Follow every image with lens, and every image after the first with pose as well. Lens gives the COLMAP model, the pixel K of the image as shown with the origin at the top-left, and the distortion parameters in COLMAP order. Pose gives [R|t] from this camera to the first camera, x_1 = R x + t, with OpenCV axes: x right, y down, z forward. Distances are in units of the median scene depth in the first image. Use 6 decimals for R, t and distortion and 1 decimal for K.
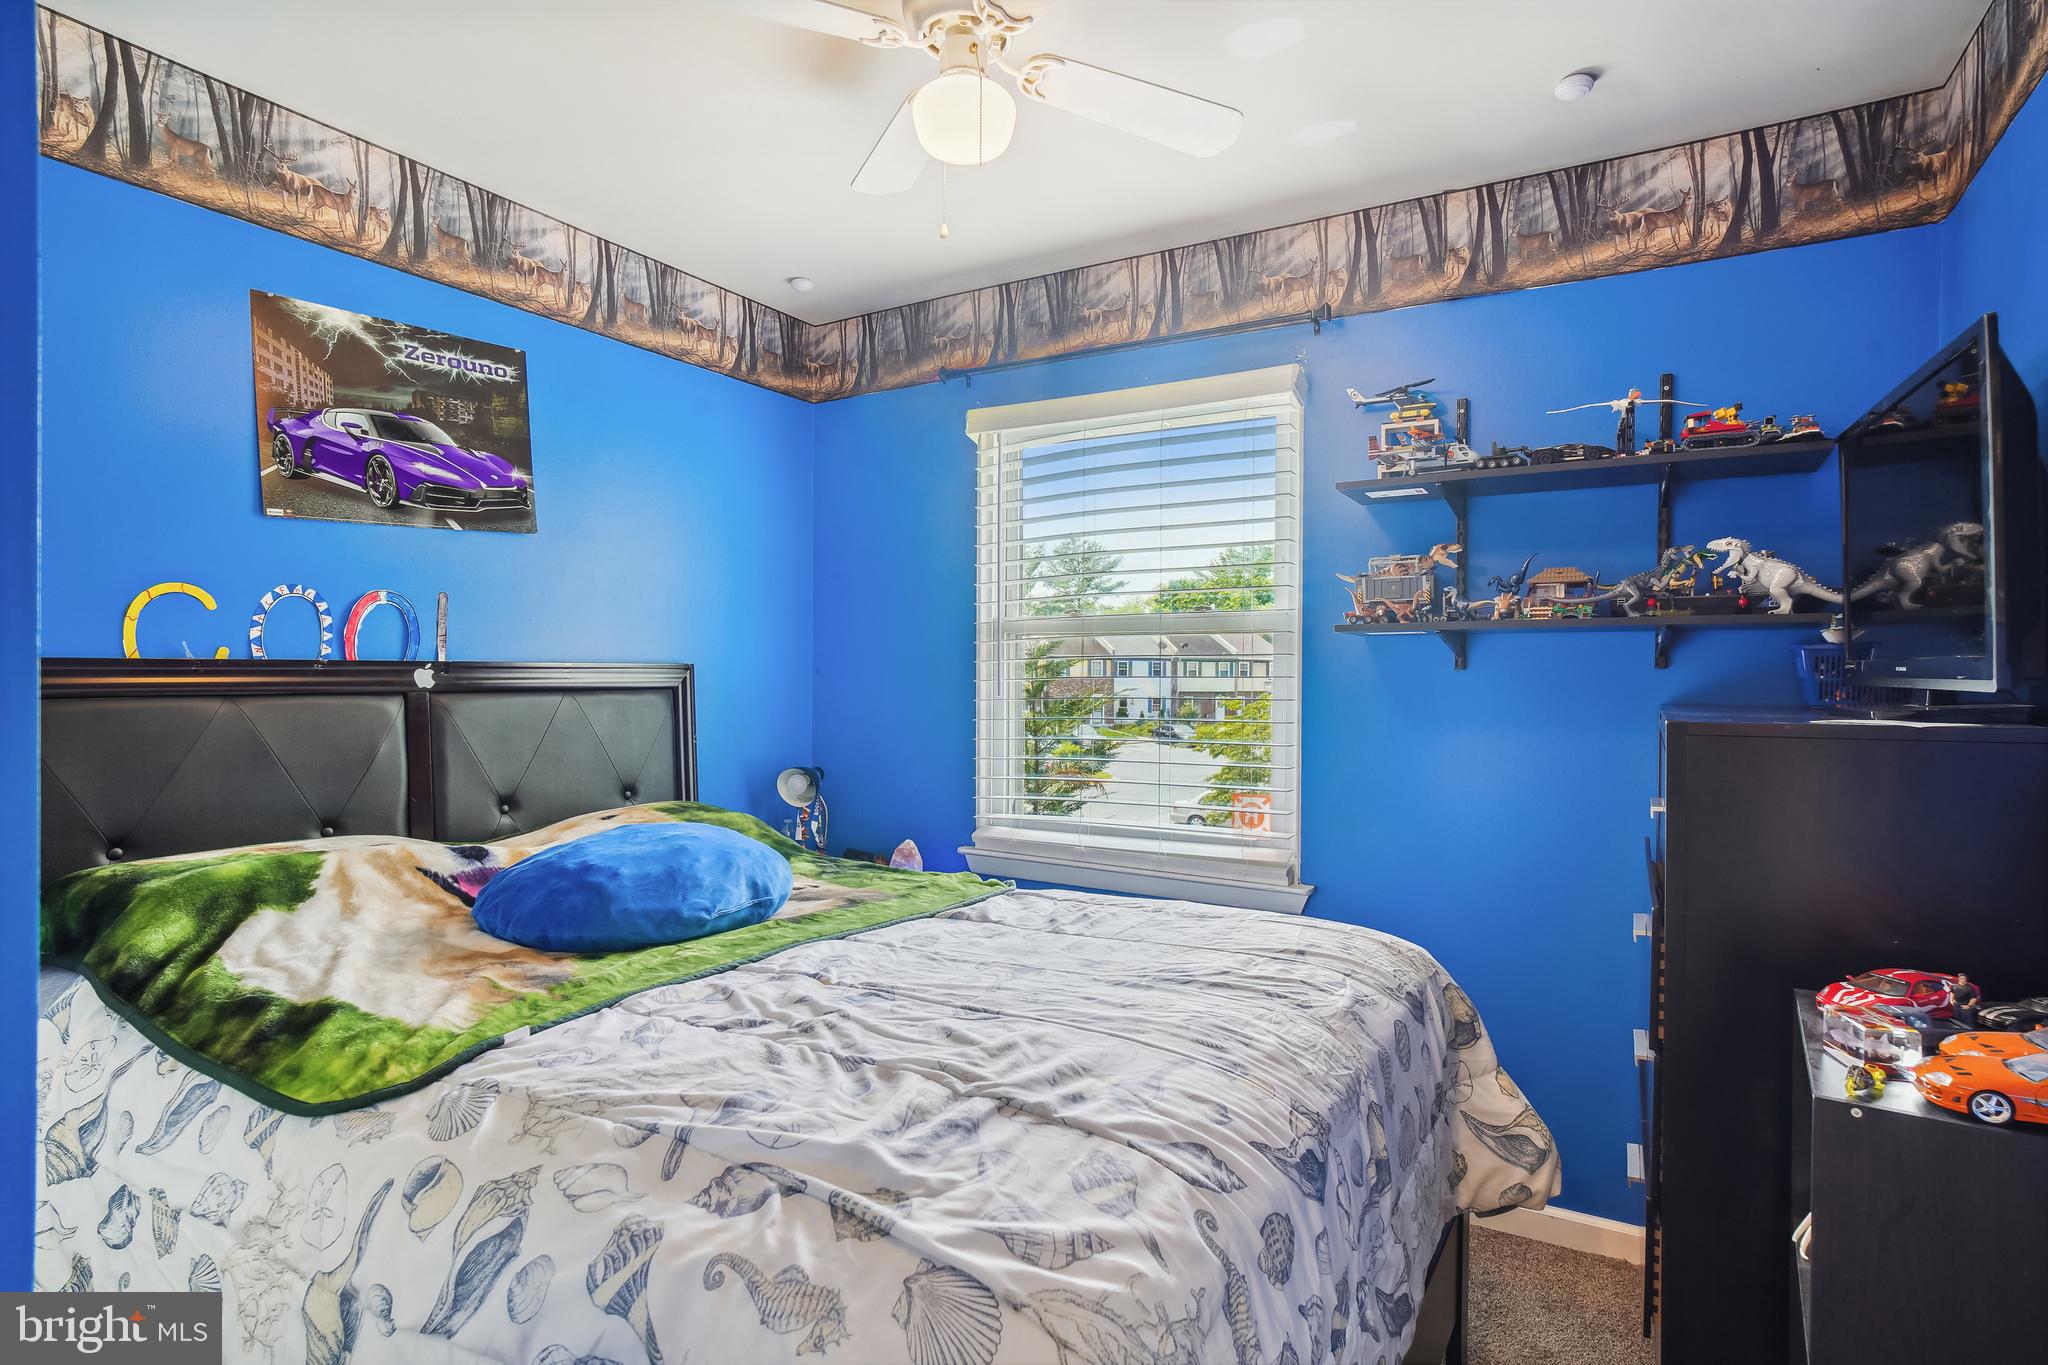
lens RADIAL K [[1072.6, 0, 1028.6], [0, 1072.6, 677.2], [0, 0, 1]] dist [-0.043693, 0.014914]
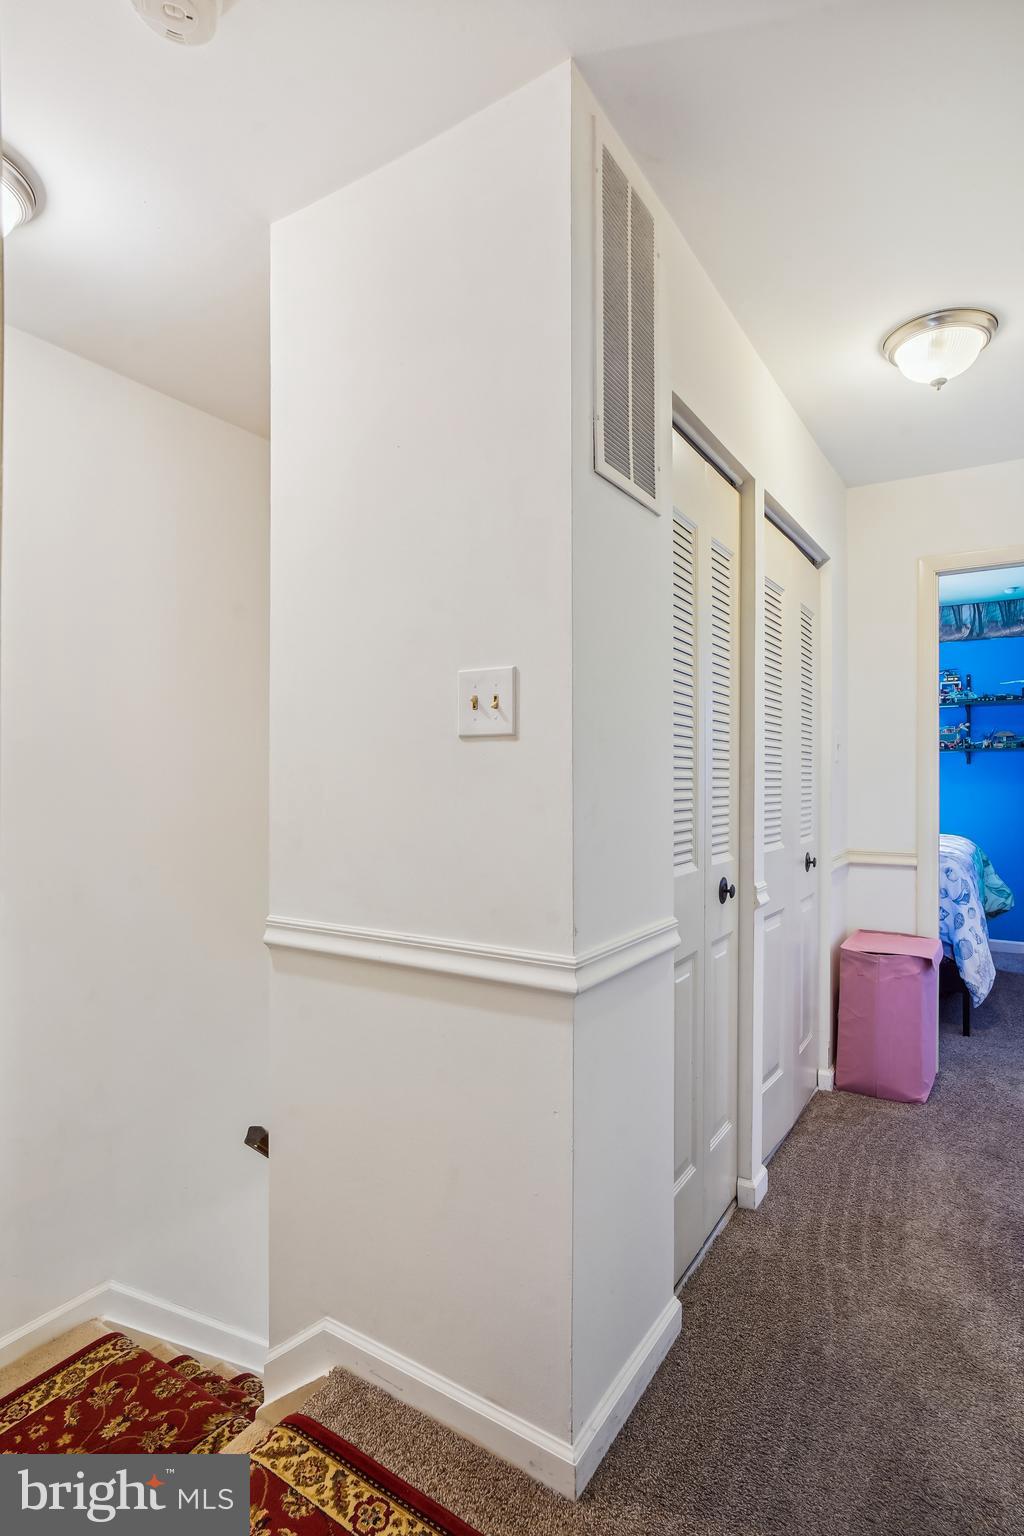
lens RADIAL K [[804.5, 0, 507.5], [0, 804.5, 772.0], [0, 0, 1]] dist [-0.043693, 0.014914]
pose [[0.999863, -0.002863, -0.016319, -0.894451], [0.002782, 0.999984, -0.004999, 0.024658], [0.016333, 0.004953, 0.999854, -1.318464]]
